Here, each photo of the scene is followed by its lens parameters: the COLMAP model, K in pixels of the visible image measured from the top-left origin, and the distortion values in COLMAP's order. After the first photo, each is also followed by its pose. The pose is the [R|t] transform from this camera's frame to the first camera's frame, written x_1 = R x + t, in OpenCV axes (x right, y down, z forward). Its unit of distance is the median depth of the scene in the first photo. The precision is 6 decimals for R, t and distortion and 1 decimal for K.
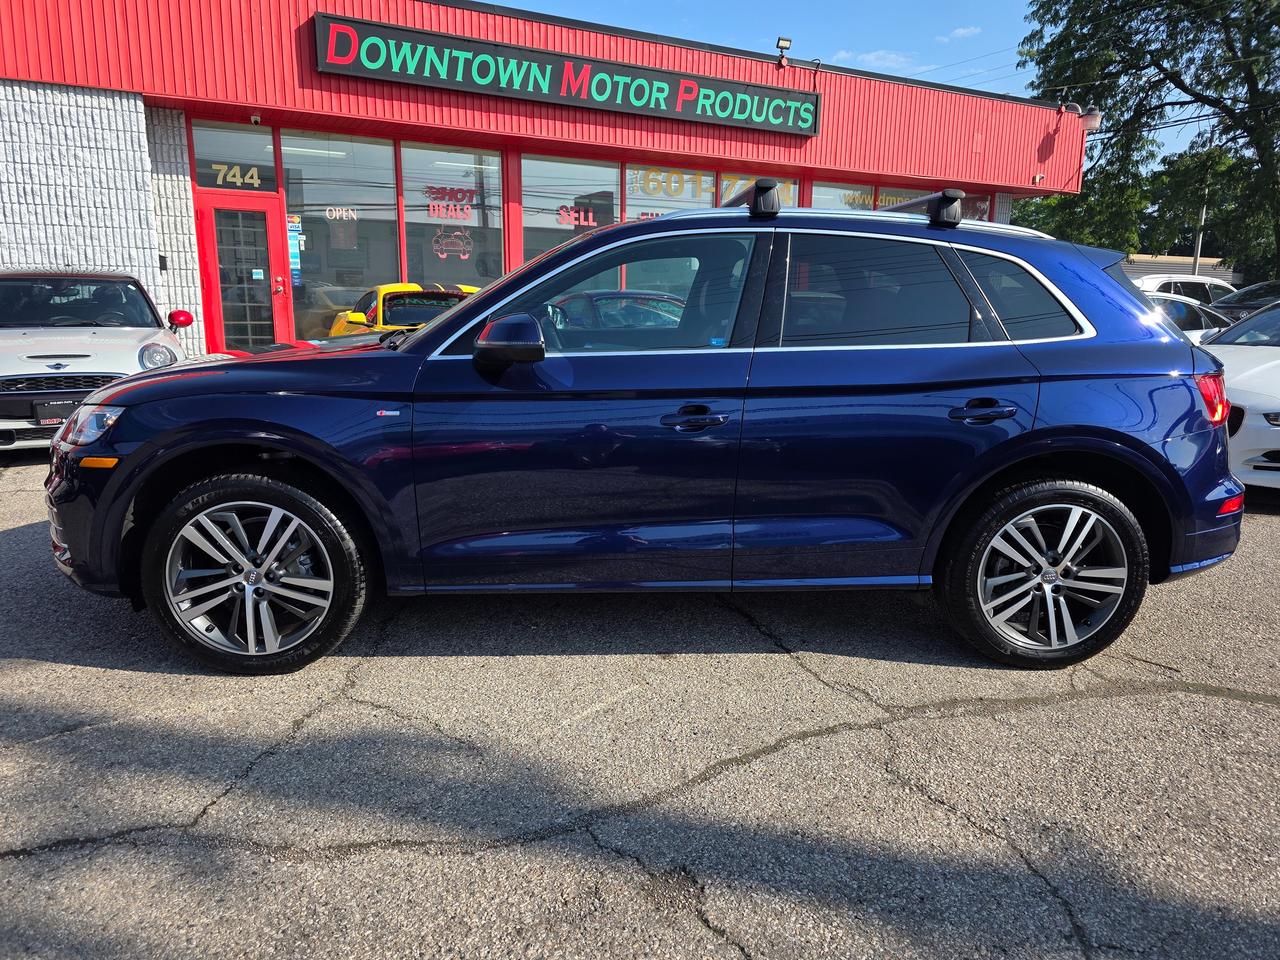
lens RADIAL K [[880.8, 0, 633.7], [0, 880.8, 461.9], [0, 0, 1]] dist [0.049750, -0.048368]
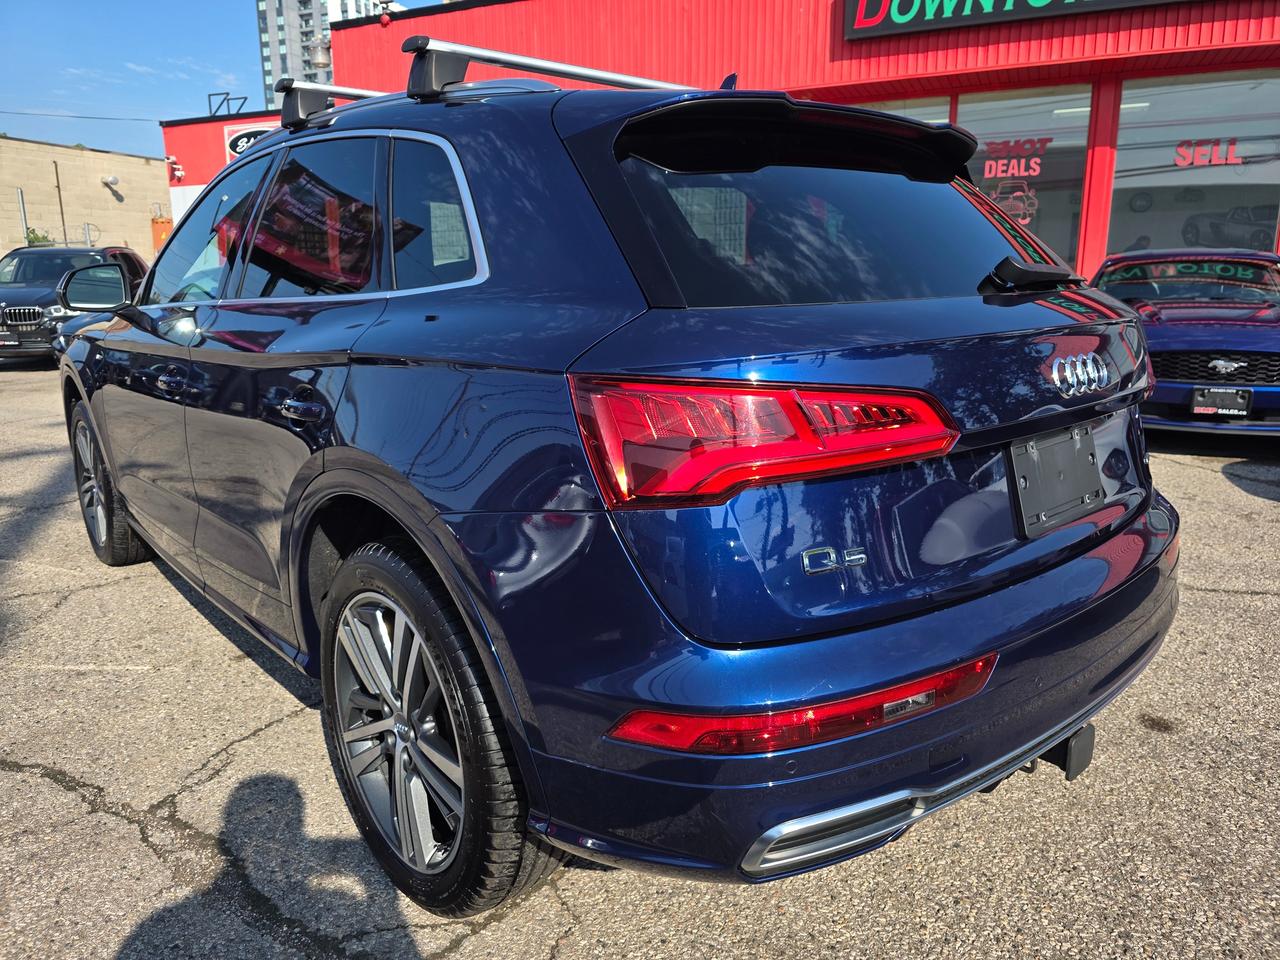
lens RADIAL K [[880.8, 0, 633.7], [0, 880.8, 461.9], [0, 0, 1]] dist [0.049750, -0.048368]
pose [[0.605325, 0.139528, -0.783654, 0.925245], [-0.134231, 0.988310, 0.072282, -0.084351], [0.784578, 0.061437, 0.616978, 0.748685]]
